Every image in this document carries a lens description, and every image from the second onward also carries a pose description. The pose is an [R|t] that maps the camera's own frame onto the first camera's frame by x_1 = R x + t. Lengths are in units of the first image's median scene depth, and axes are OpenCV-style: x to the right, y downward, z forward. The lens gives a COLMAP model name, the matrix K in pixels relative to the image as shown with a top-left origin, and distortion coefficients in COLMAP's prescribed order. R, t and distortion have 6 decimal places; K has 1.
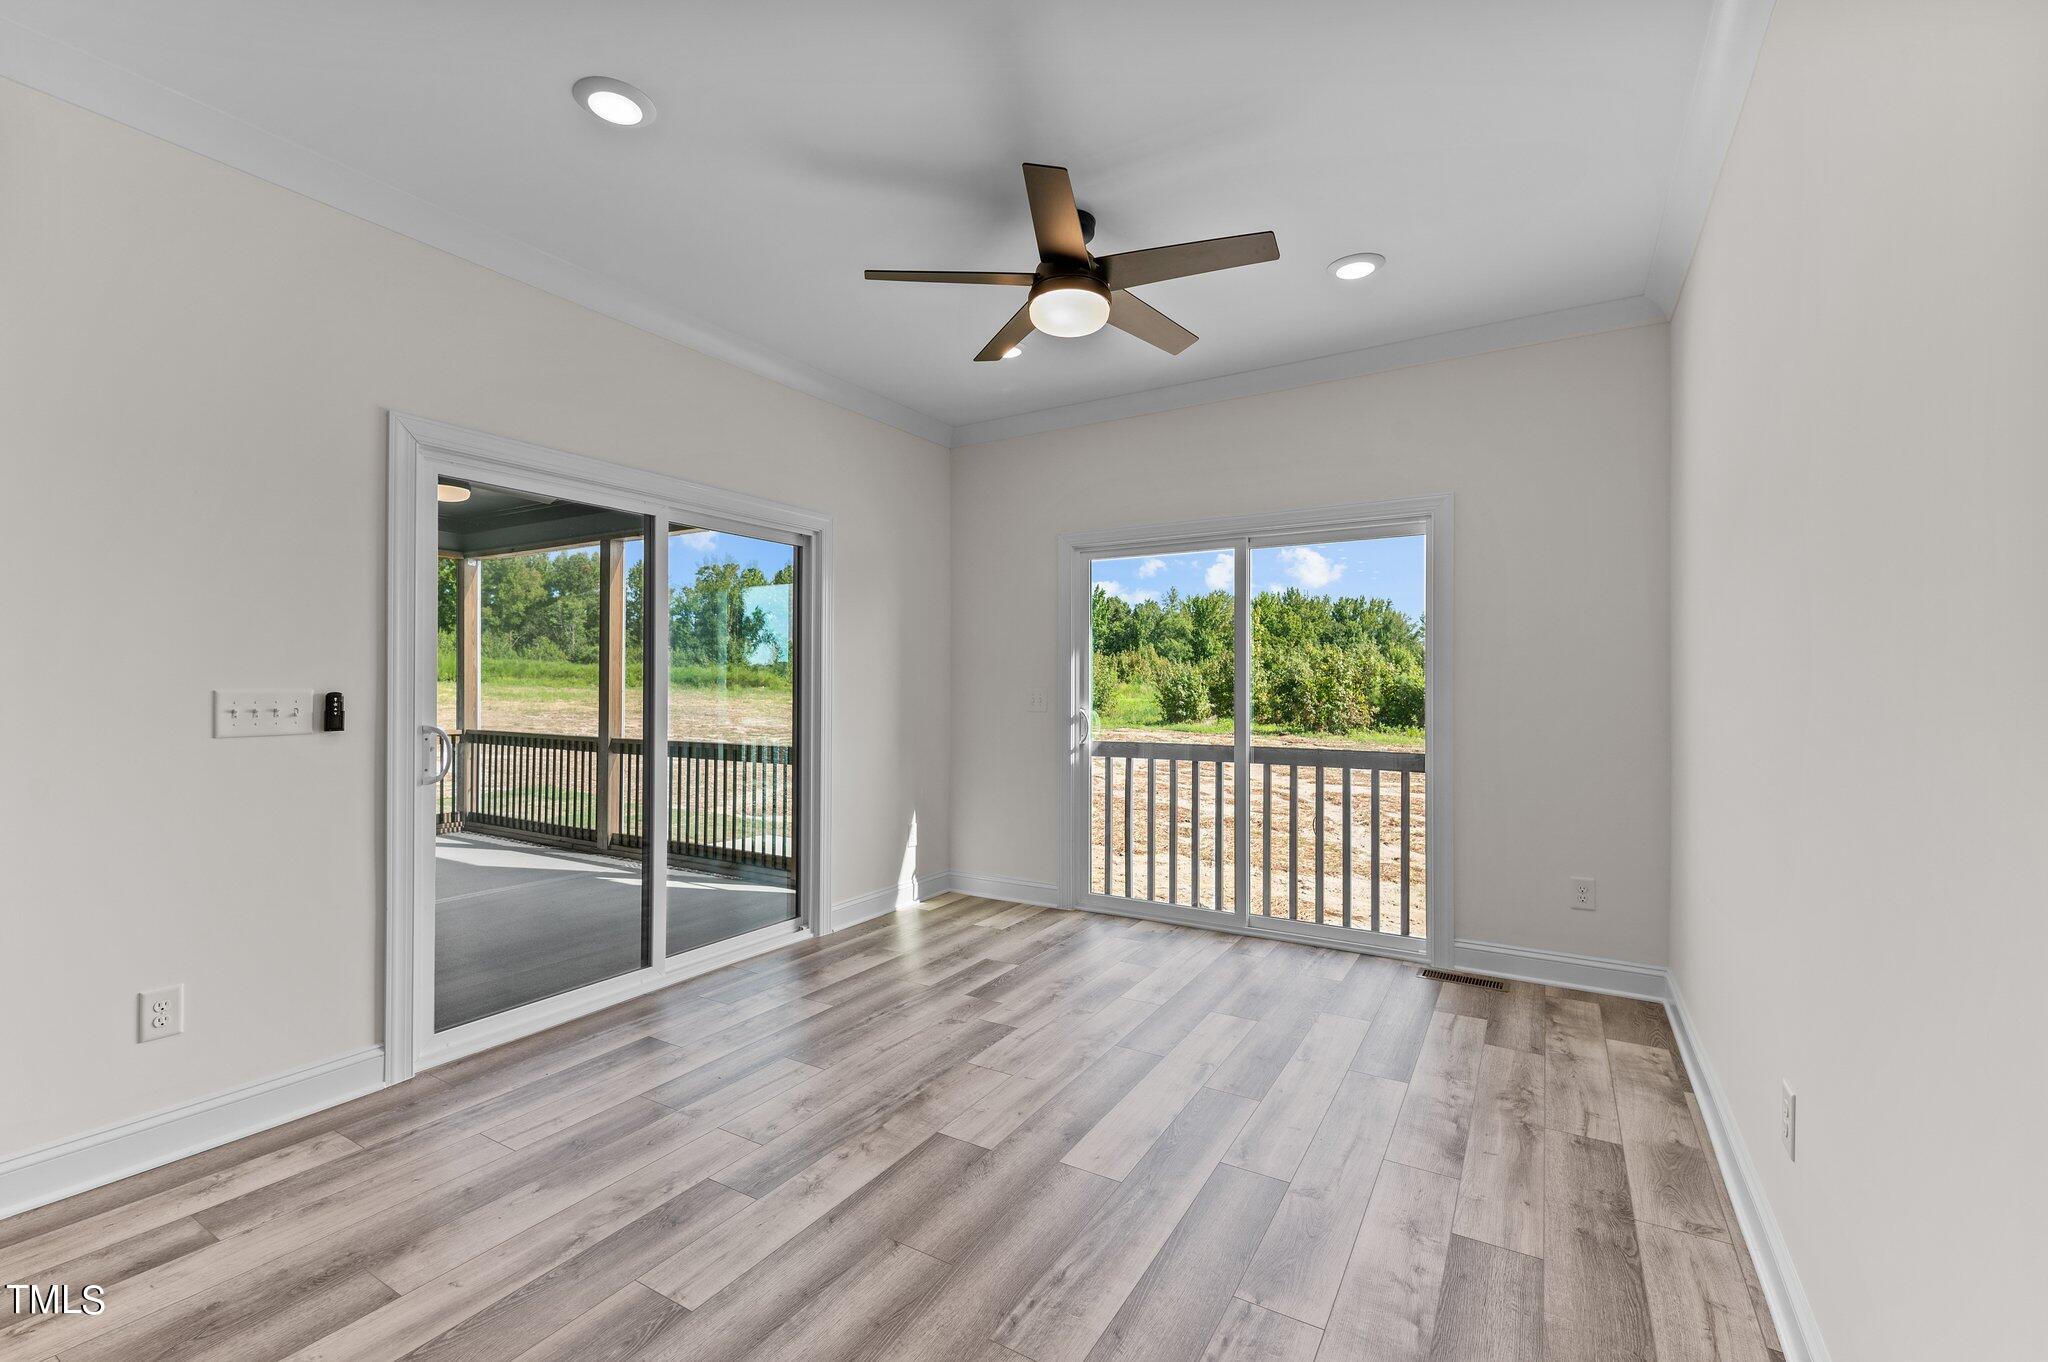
lens RADIAL K [[884.5, 0, 1026.8], [0, 884.5, 683.5], [0, 0, 1]] dist [0.004080, 0.000273]
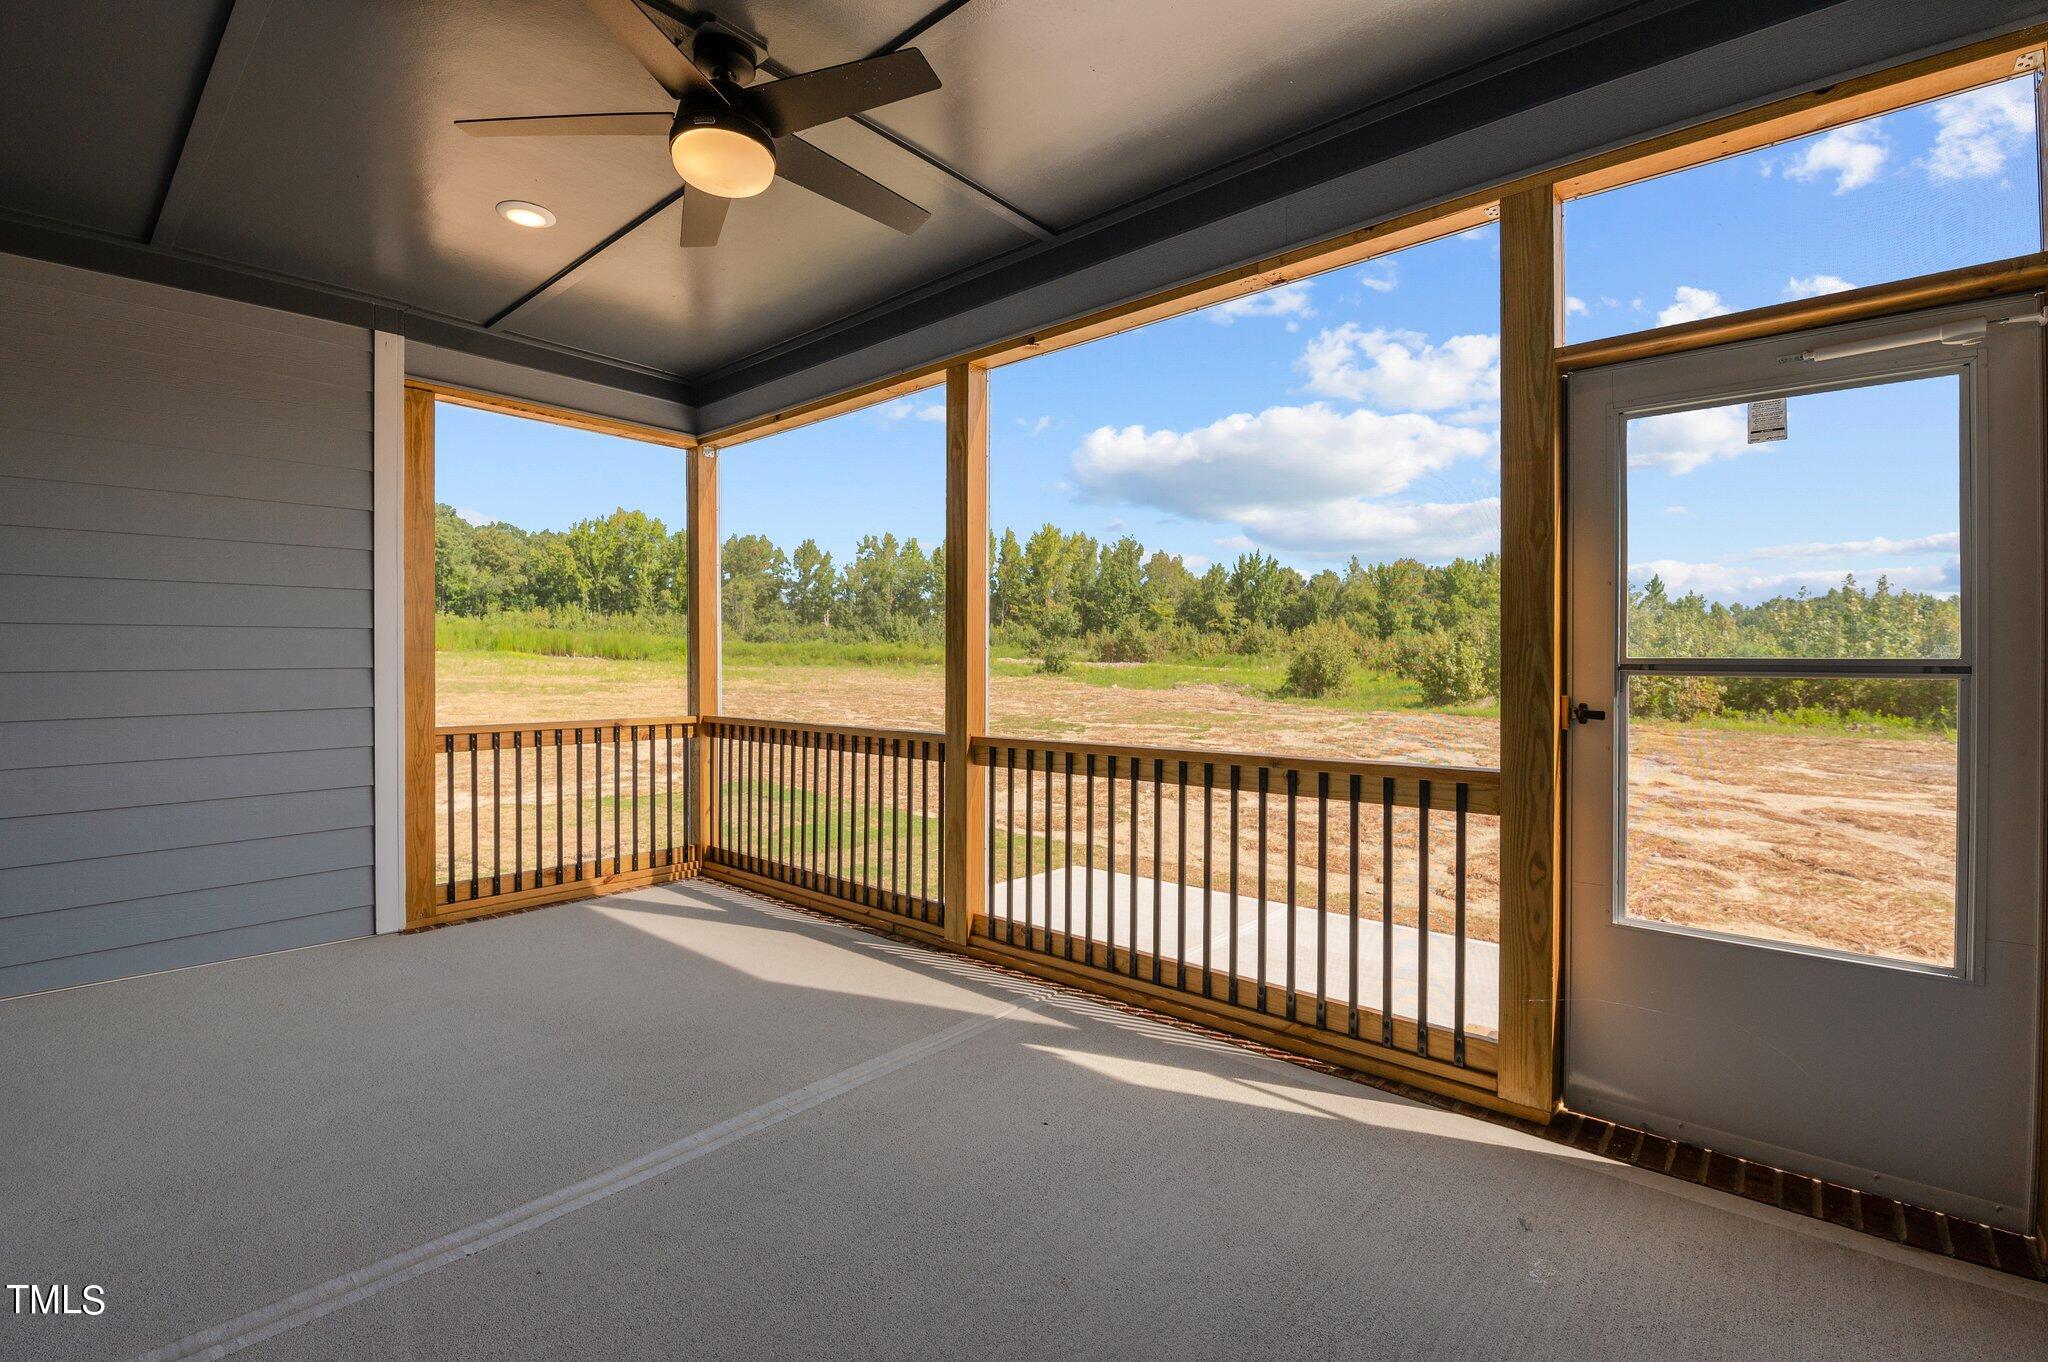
lens RADIAL K [[884.5, 0, 1017.7], [0, 884.5, 673.2], [0, 0, 1]] dist [0.004080, 0.000273]
pose [[0.986311, -0.001367, -0.164892, -0.087298], [0.003256, 0.999932, 0.011187, 0.004297], [0.164865, -0.011571, 0.986248, 0.117756]]
